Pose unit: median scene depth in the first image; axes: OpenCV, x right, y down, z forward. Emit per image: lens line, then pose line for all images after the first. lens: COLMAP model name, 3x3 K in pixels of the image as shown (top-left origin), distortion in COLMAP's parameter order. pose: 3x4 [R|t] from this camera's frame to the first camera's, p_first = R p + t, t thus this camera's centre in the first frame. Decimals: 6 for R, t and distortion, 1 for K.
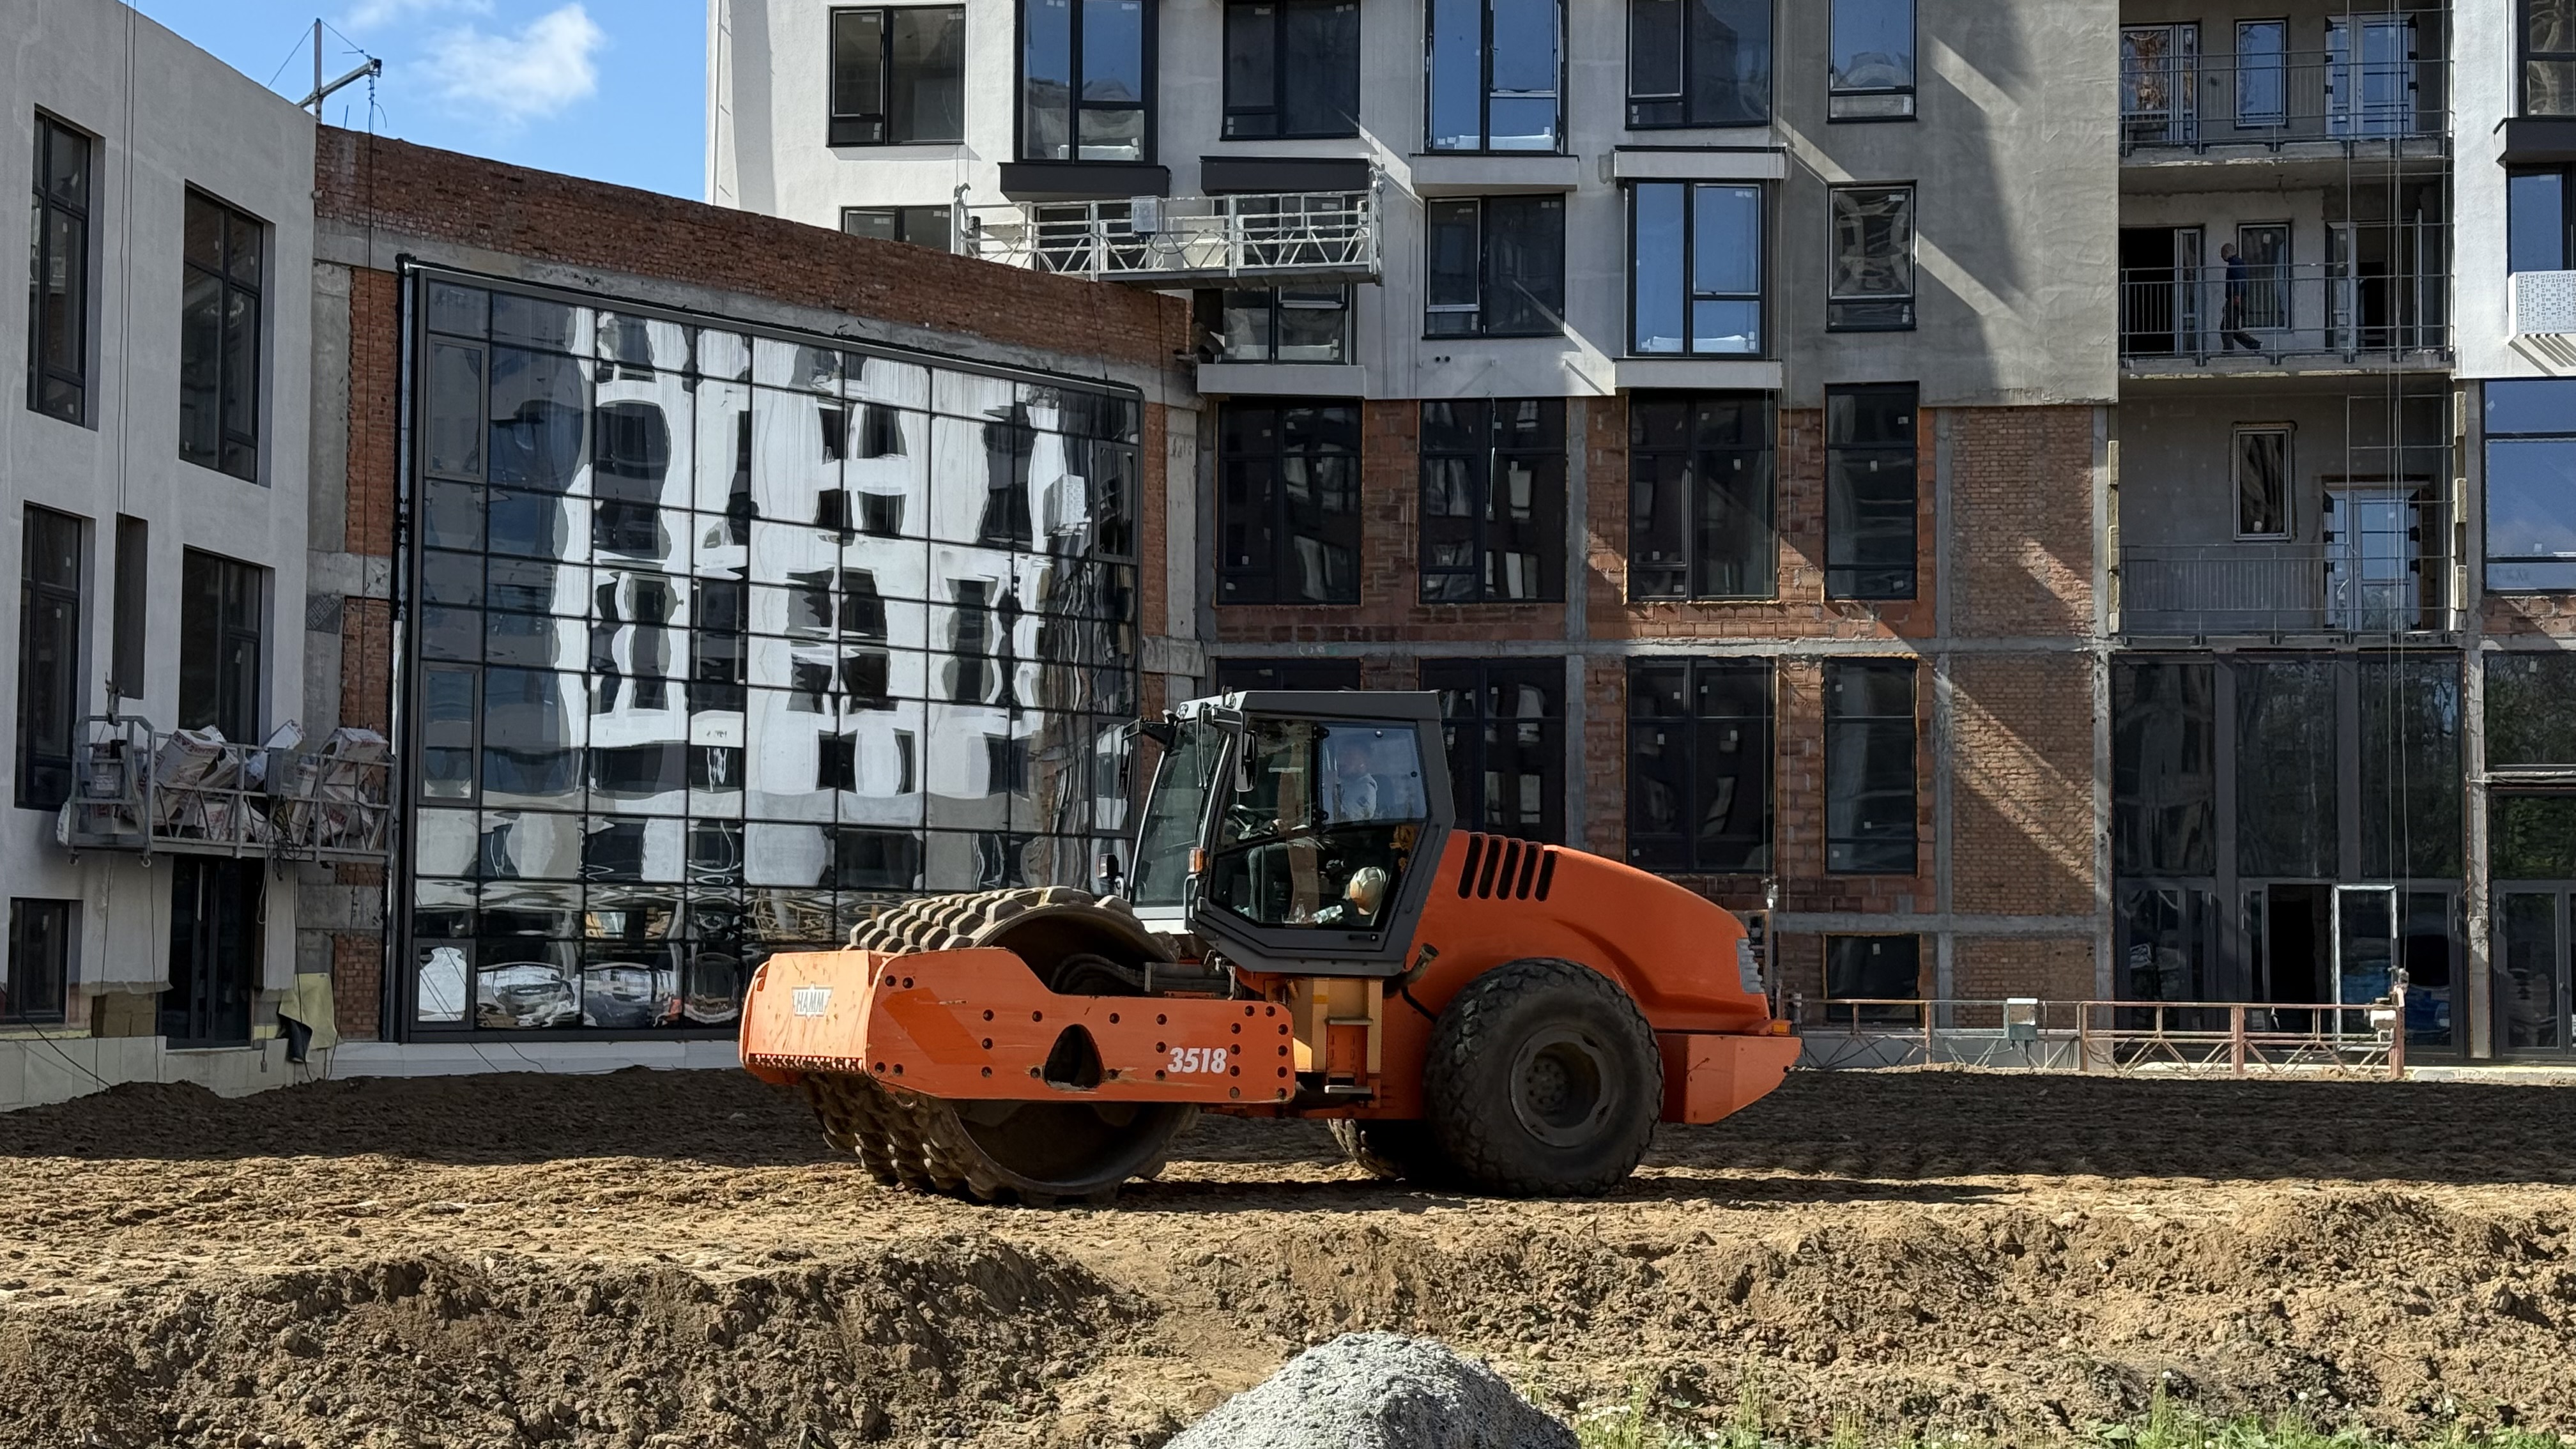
lens RADIAL K [[3562.1, 0, 1300.2], [0, 3562.1, 746.9], [0, 0, 1]] dist [0.134085, 0.000000]
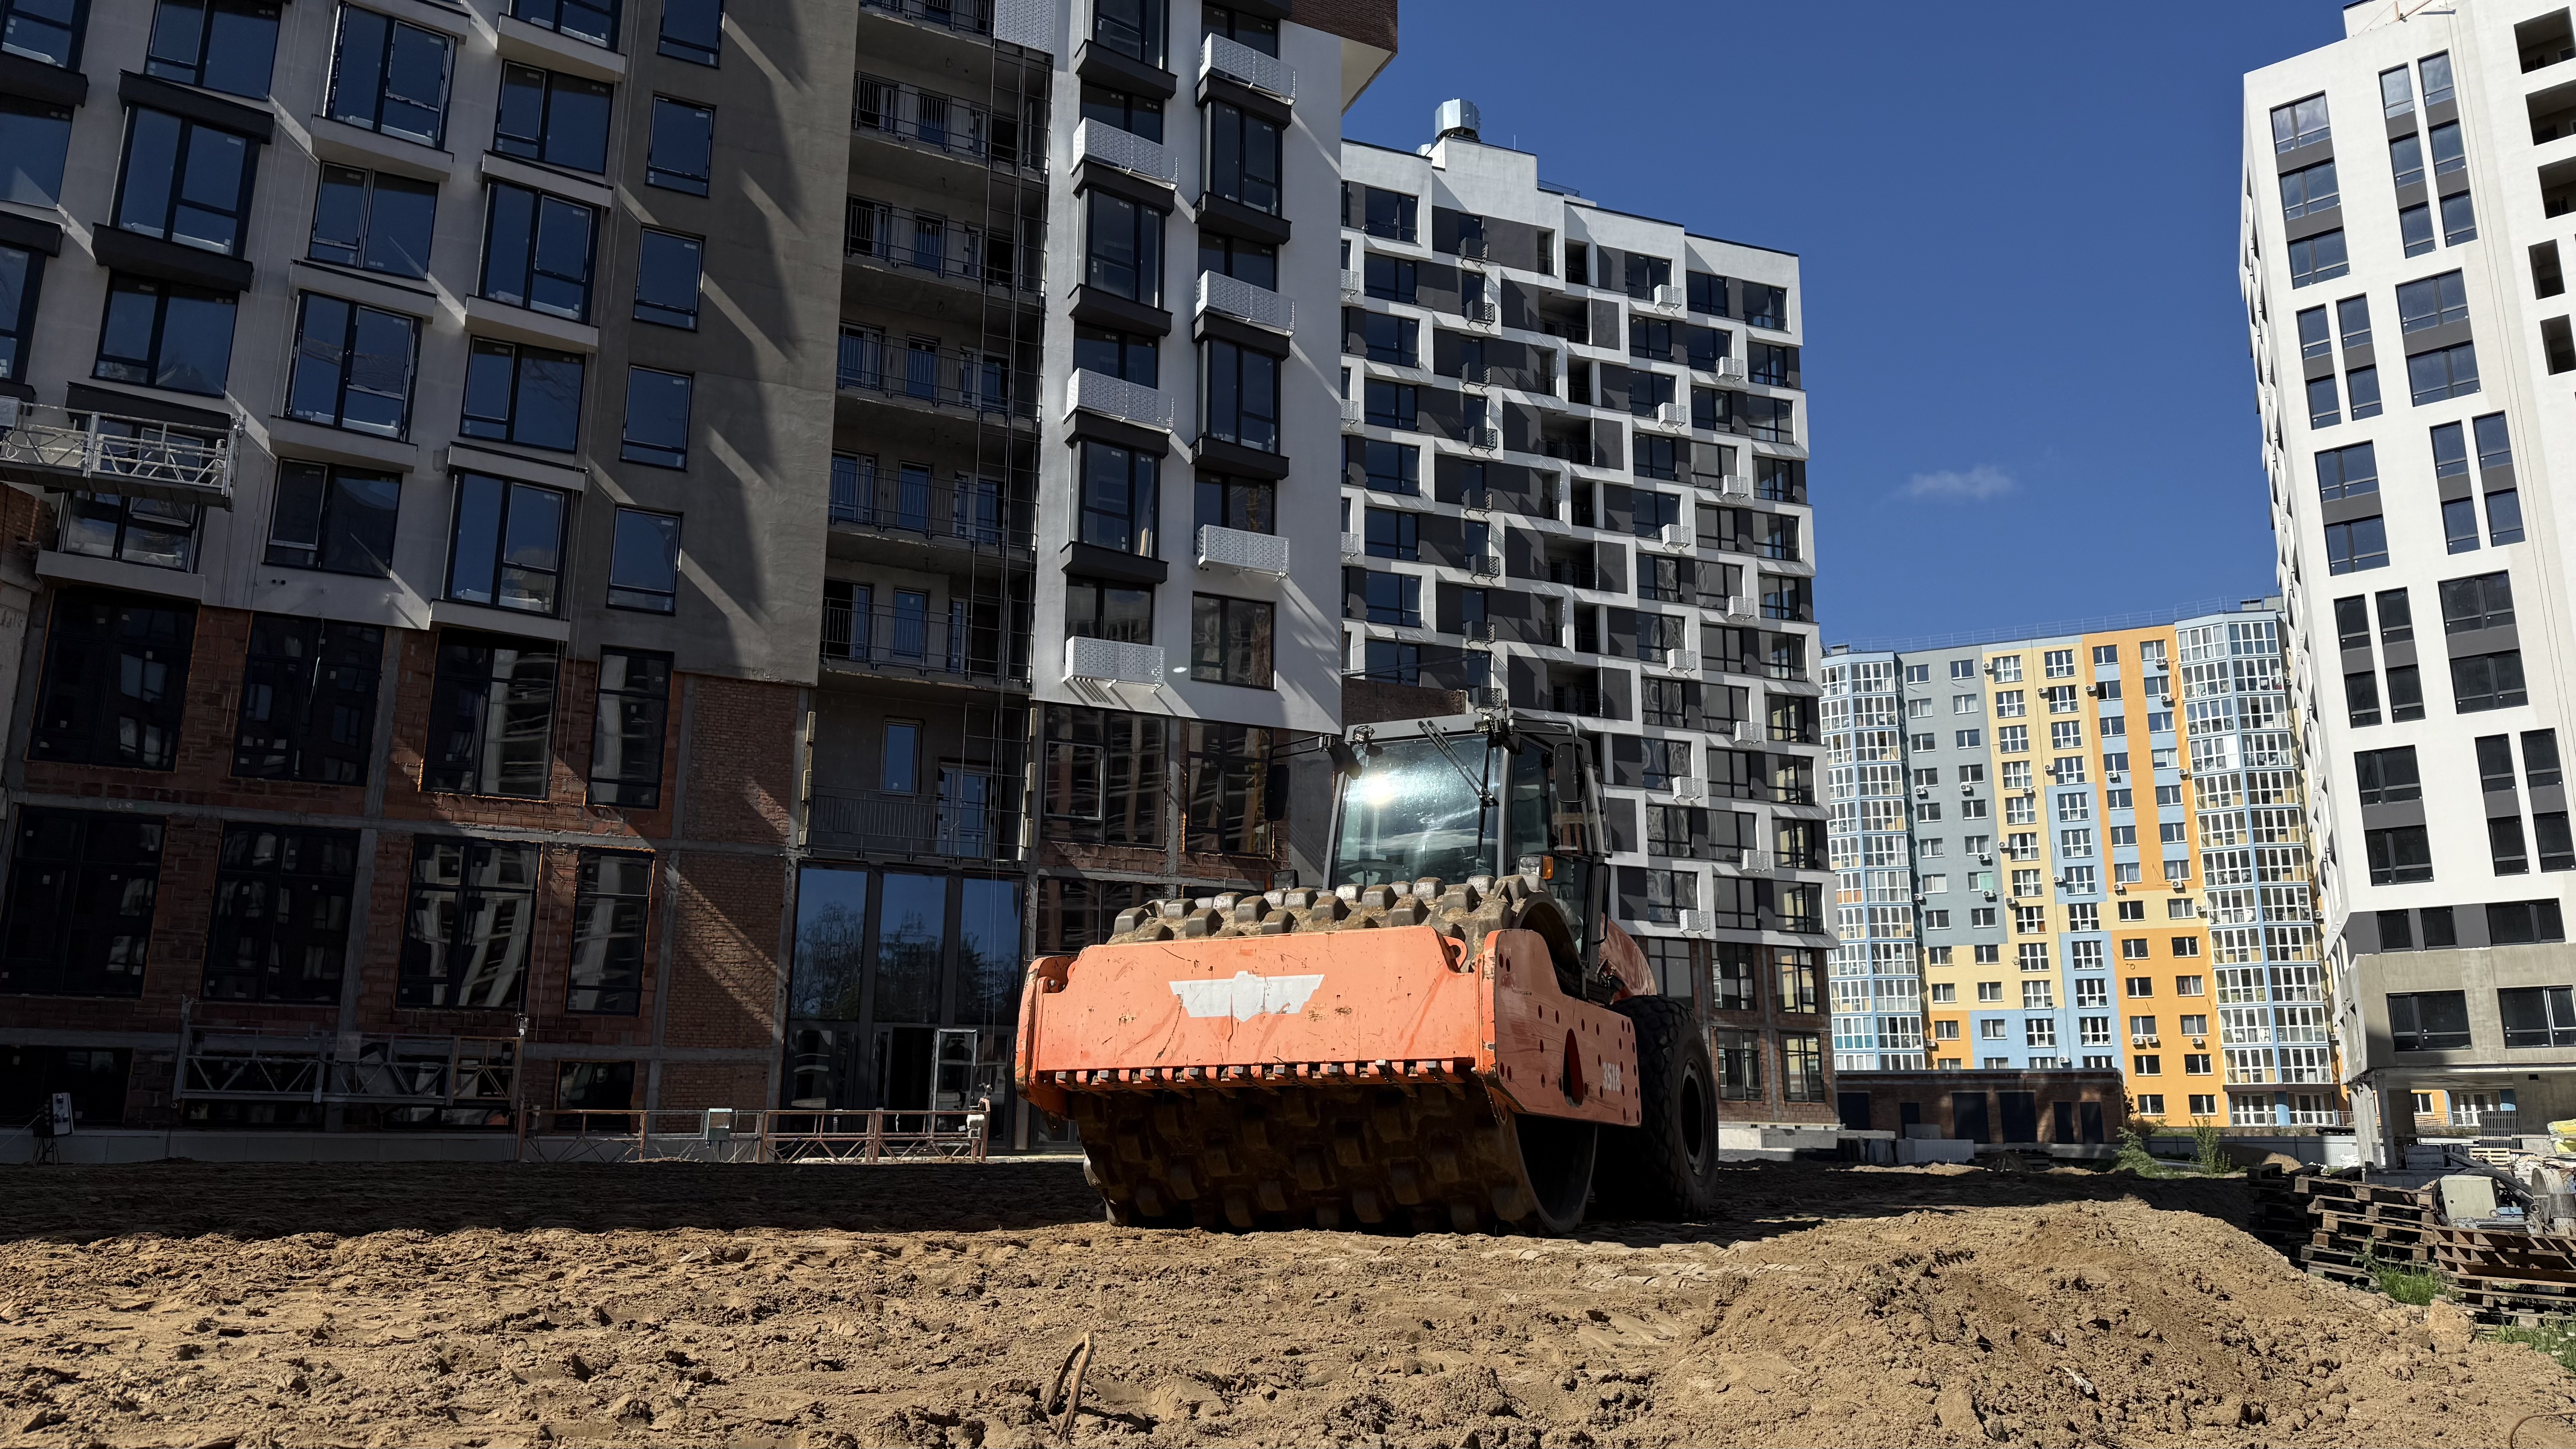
lens RADIAL K [[1795.3, 0, 1283.6], [0, 1795.3, 730.4], [0, 0, 1]] dist [0.079609, -0.103284]
pose [[0.839531, 0.121191, 0.529623, 0.004392], [-0.033994, 0.984612, -0.171419, 0.039667], [-0.542248, 0.125908, 0.830731, 0.303493]]
